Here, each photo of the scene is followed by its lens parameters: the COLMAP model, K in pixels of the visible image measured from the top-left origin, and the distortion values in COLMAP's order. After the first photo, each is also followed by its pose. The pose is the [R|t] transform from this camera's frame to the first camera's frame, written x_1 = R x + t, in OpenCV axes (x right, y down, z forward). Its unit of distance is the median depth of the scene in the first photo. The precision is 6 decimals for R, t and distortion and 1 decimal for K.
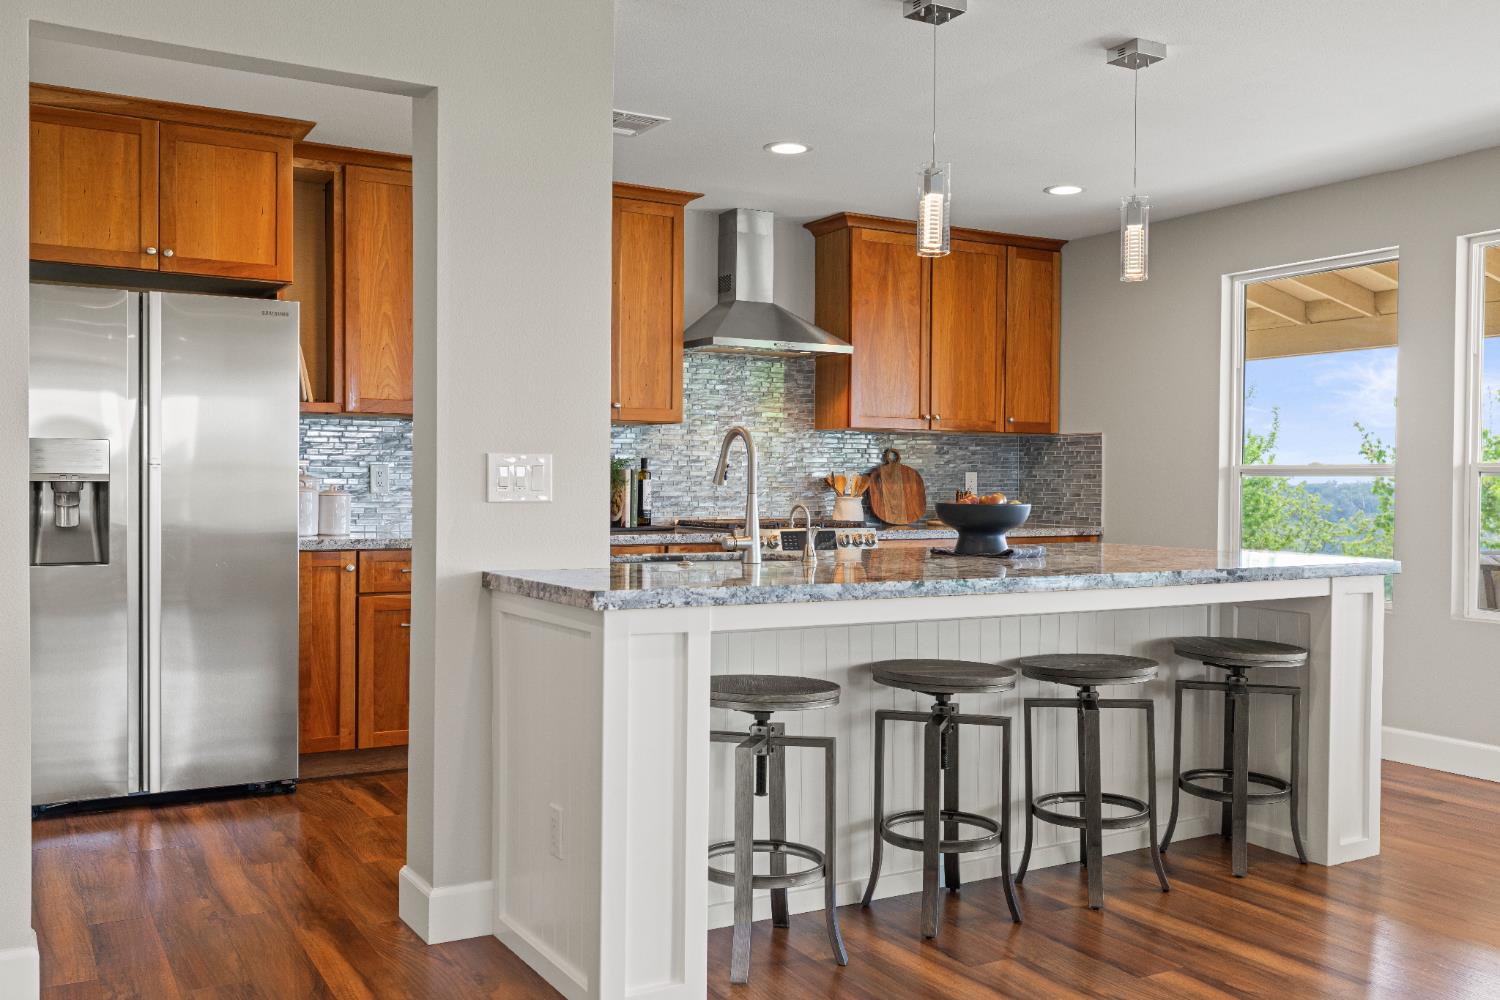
lens RADIAL K [[1342.8, 0, 747.1], [0, 1342.8, 492.9], [0, 0, 1]] dist [0.076867, -0.002834]
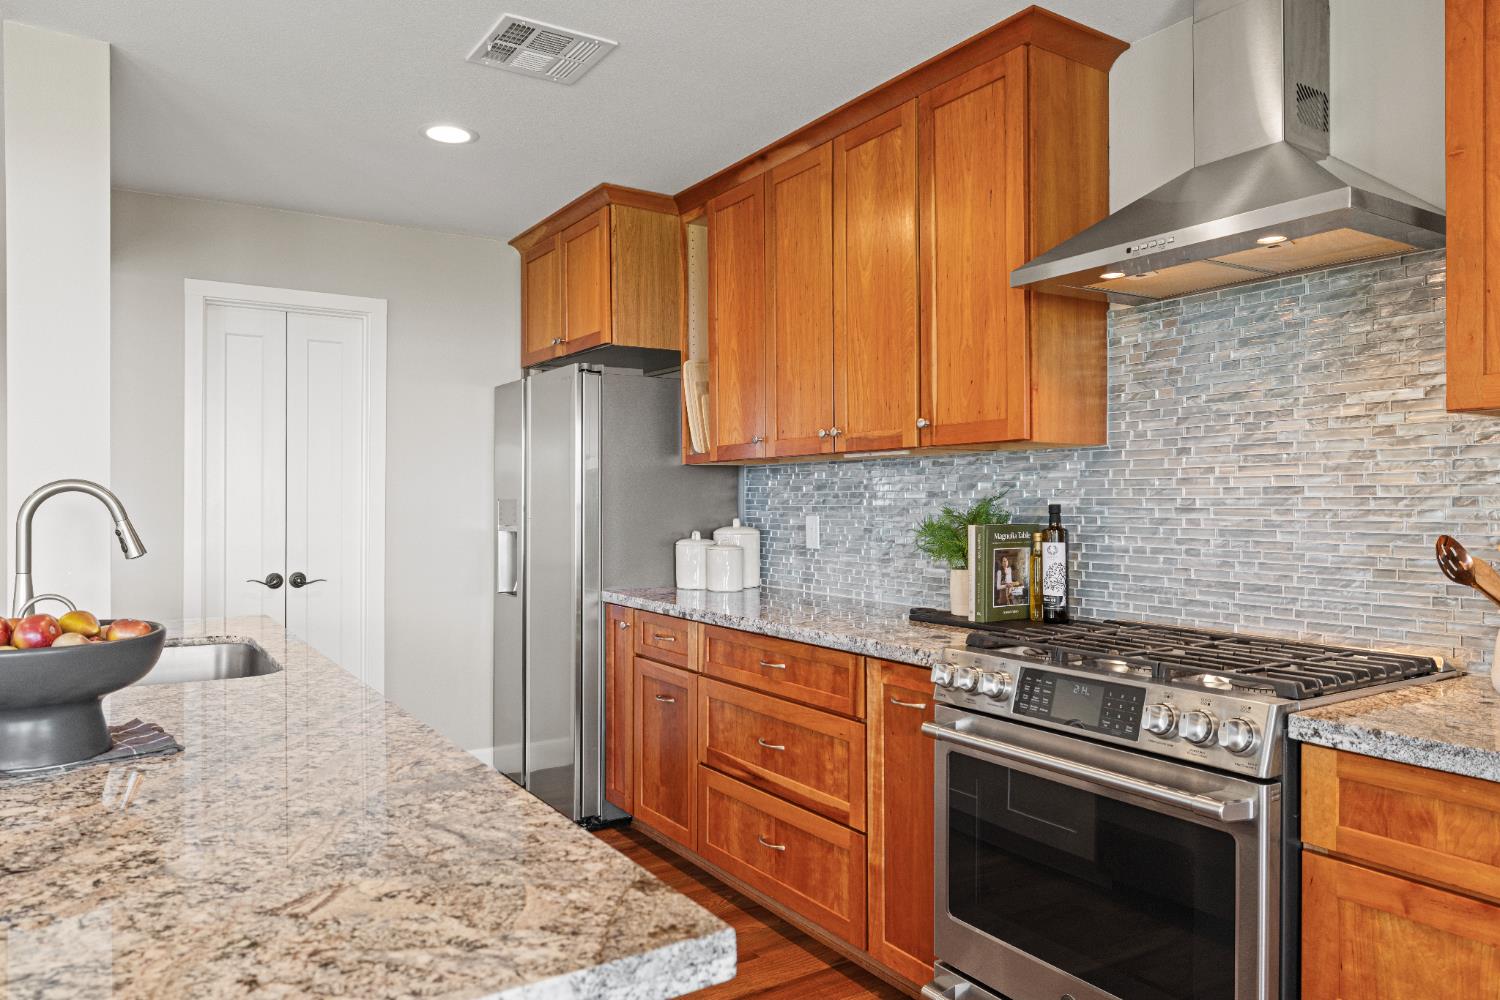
lens RADIAL K [[1005.8, 0, 752.0], [0, 1005.8, 504.0], [0, 0, 1]] dist [0.037168, -0.000107]
pose [[0.052501, -0.005732, -0.998604, 0.318329], [-0.008836, 0.999942, -0.006205, -0.020678], [0.998582, 0.009150, 0.052447, 0.777859]]
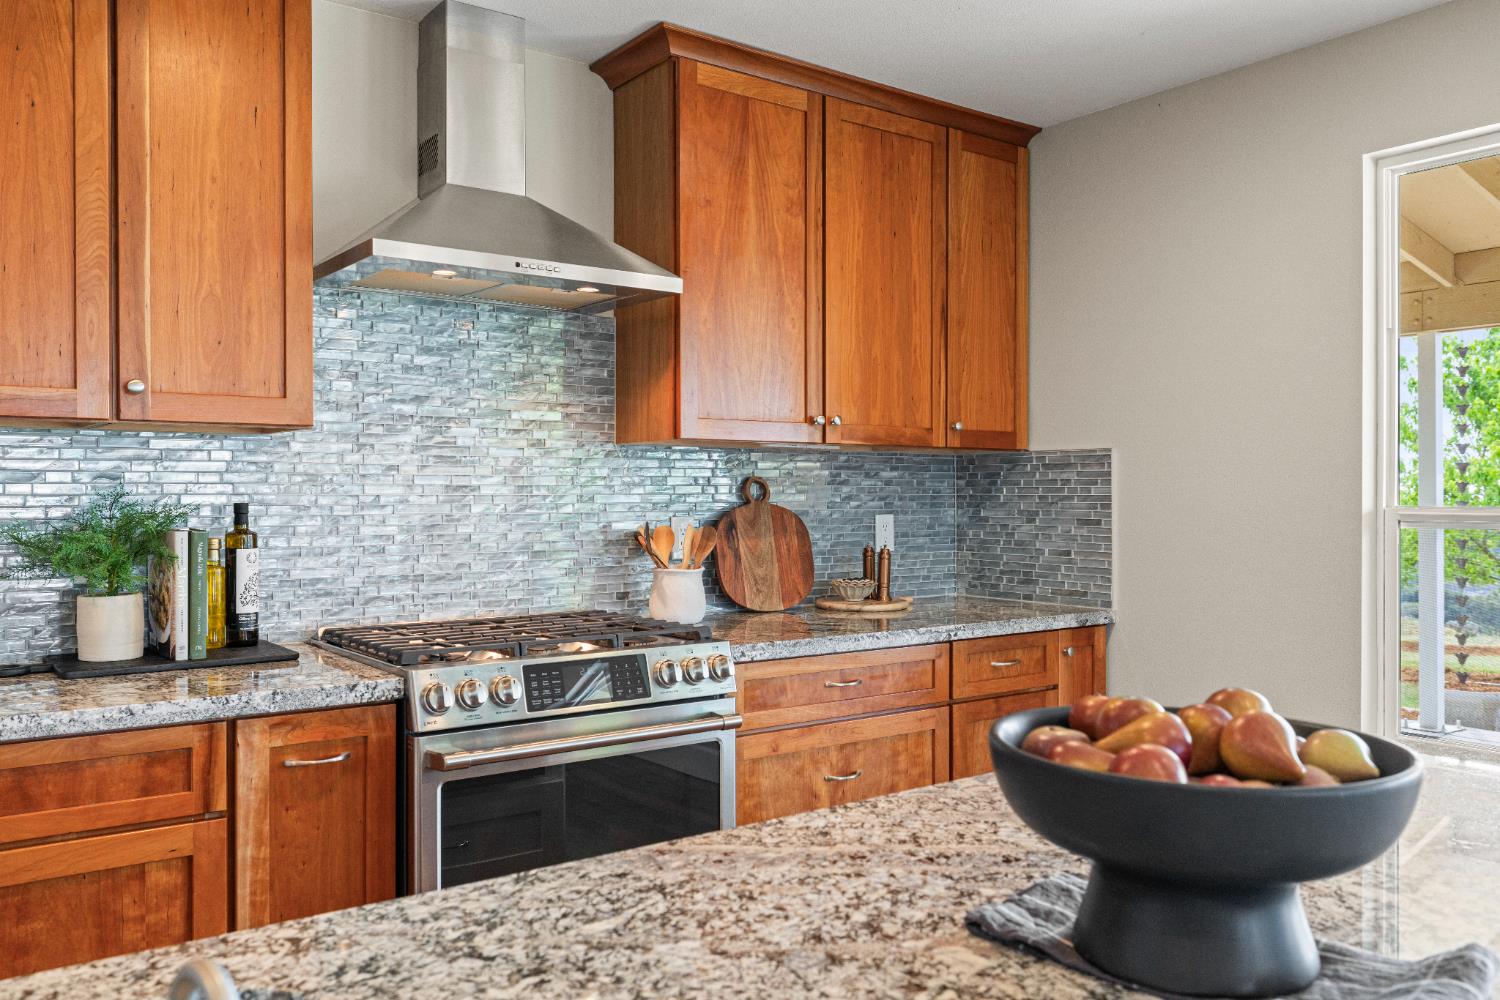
lens RADIAL K [[1200.4, 0, 749.6], [0, 1200.4, 498.5], [0, 0, 1]] dist [0.009204, 0.003467]
pose [[0.992890, -0.007926, 0.118768, 0.046512], [0.008492, 0.999955, -0.004262, -0.022273], [-0.118729, 0.005241, 0.992913, 0.512321]]
